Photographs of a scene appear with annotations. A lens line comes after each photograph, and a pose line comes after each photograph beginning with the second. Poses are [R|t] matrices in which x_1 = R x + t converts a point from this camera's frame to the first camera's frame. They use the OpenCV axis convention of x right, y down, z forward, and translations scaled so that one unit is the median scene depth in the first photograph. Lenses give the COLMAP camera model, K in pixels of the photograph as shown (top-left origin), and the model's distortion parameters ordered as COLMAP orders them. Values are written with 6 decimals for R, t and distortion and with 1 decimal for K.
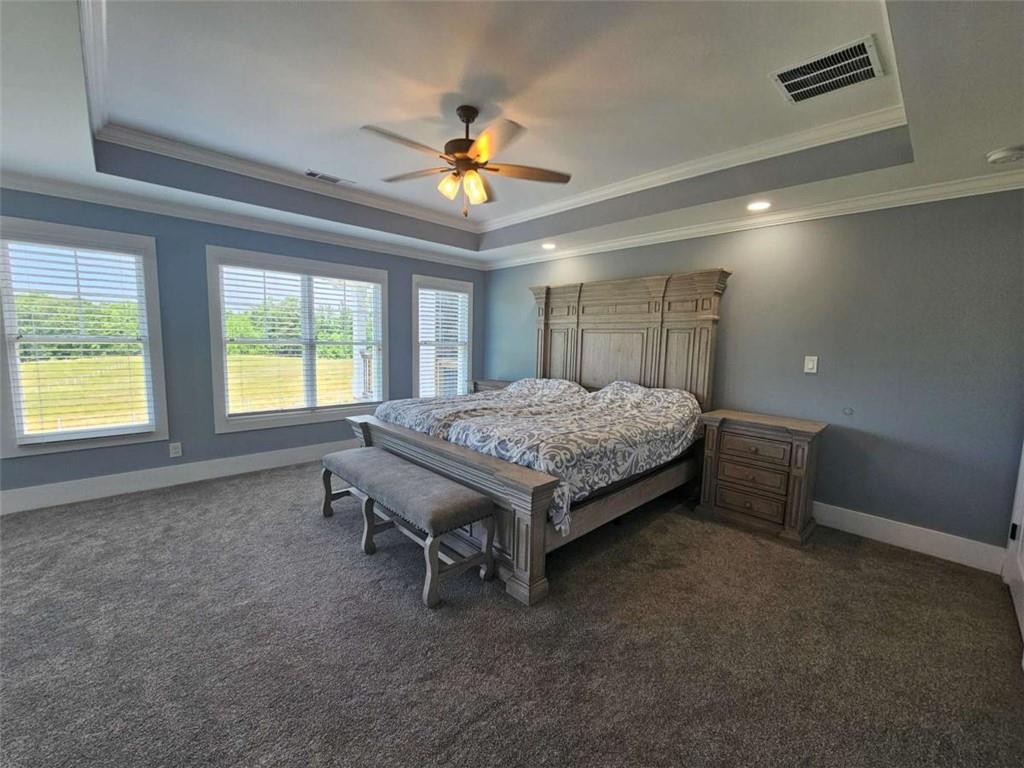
lens RADIAL K [[414.0, 0, 517.7], [0, 414.0, 383.6], [0, 0, 1]] dist [0.004678, -0.000051]
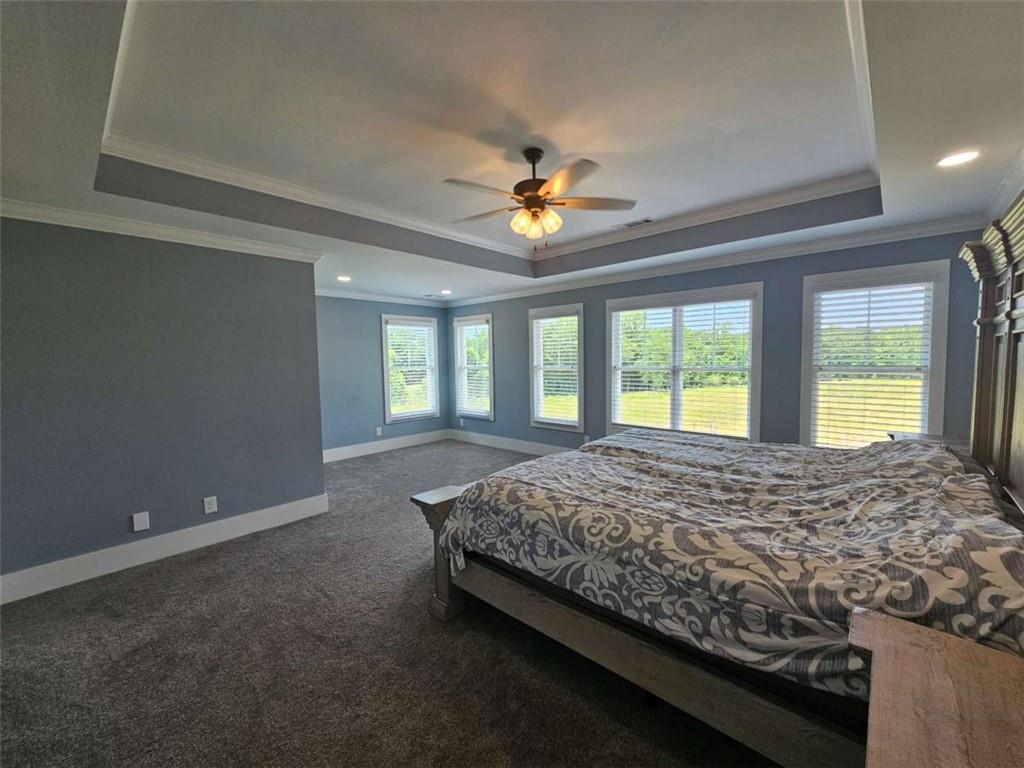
lens RADIAL K [[414.0, 0, 522.5], [0, 414.0, 387.7], [0, 0, 1]] dist [0.004678, -0.000051]
pose [[0.076484, 0.043346, -0.996128, 0.677445], [-0.101189, 0.994234, 0.035494, -0.065765], [0.991923, 0.098083, 0.080429, 0.683227]]
